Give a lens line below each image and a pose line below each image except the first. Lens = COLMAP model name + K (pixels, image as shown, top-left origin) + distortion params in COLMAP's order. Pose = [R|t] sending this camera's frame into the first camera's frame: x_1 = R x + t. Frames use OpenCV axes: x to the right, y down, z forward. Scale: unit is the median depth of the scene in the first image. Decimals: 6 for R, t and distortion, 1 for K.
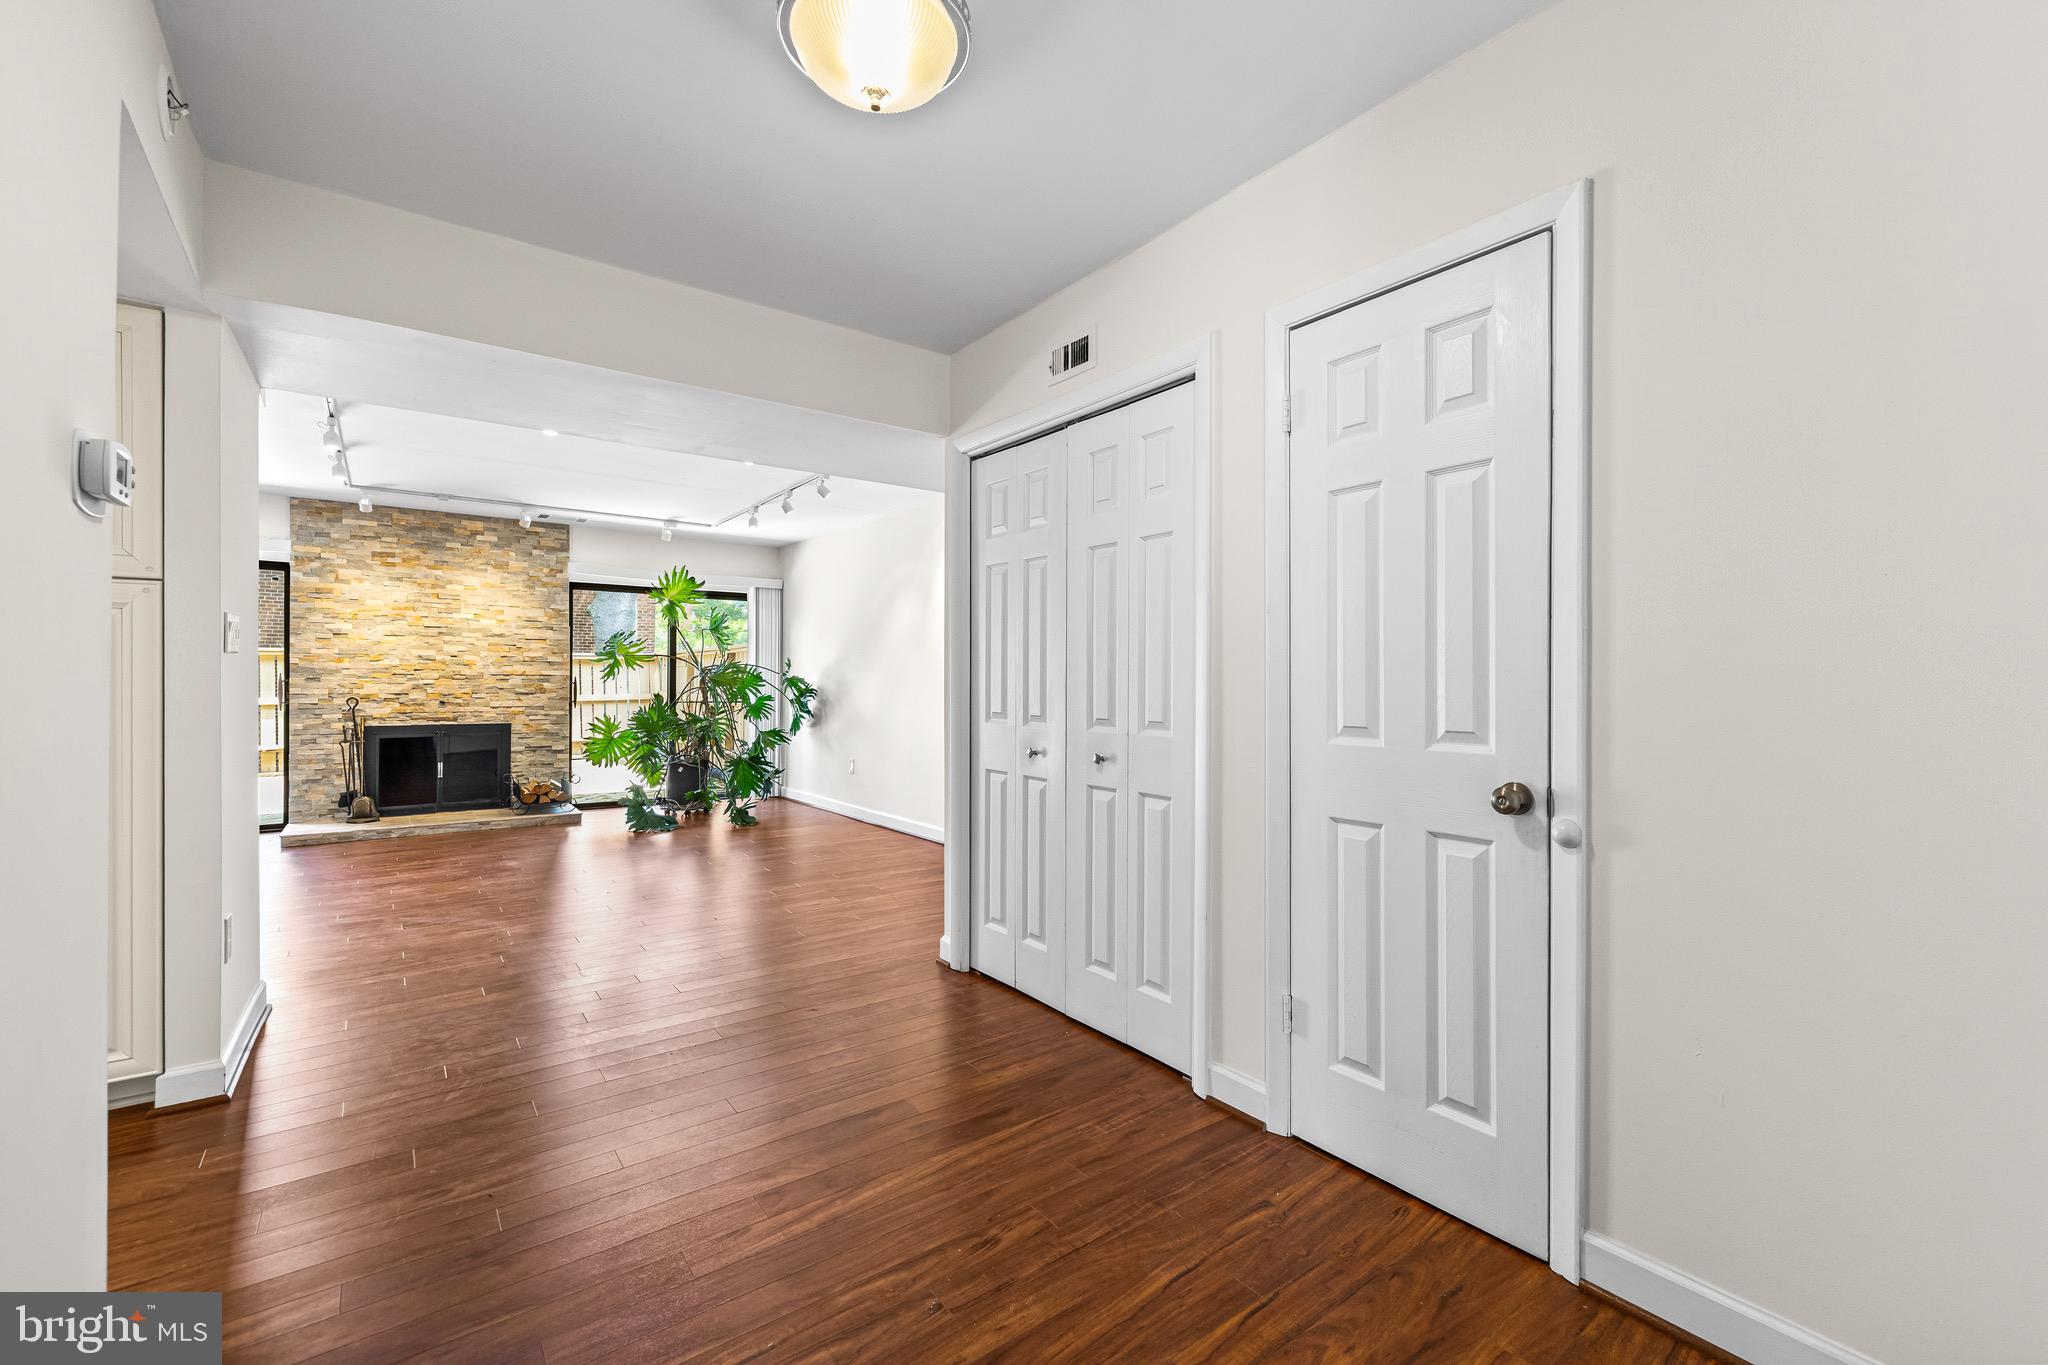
lens RADIAL K [[865.6, 0, 1012.7], [0, 865.6, 680.4], [0, 0, 1]] dist [0.001987, -0.000331]
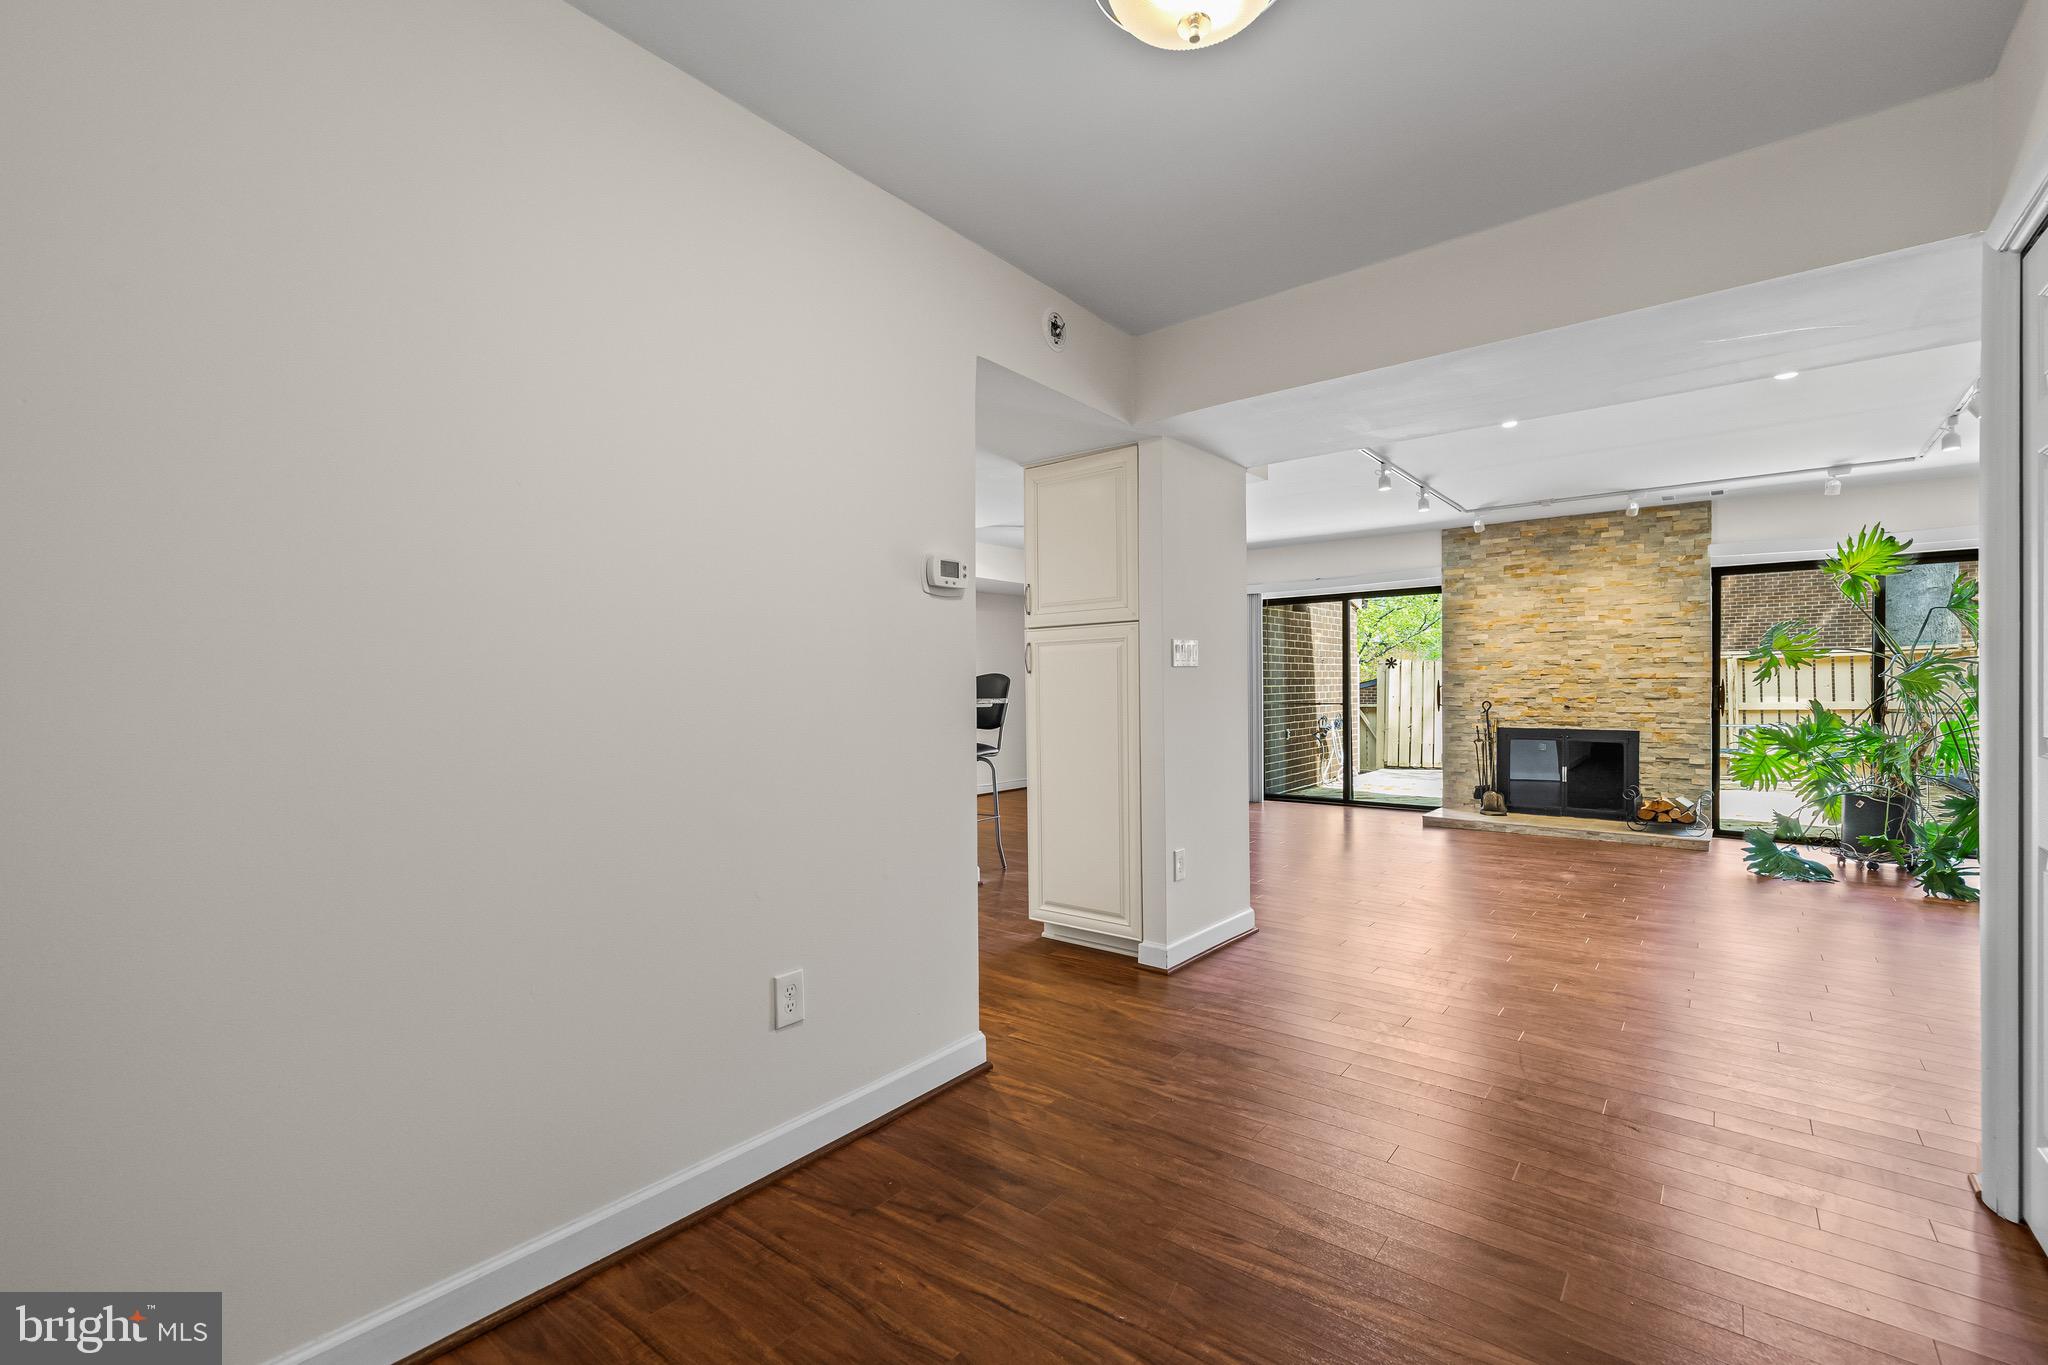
lens RADIAL K [[865.6, 0, 1011.8], [0, 865.6, 695.3], [0, 0, 1]] dist [0.001987, -0.000331]
pose [[0.255179, 0.003278, -0.966888, 0.142210], [0.007095, 0.999961, 0.005262, 0.002205], [0.966868, -0.008203, 0.255146, 0.125606]]
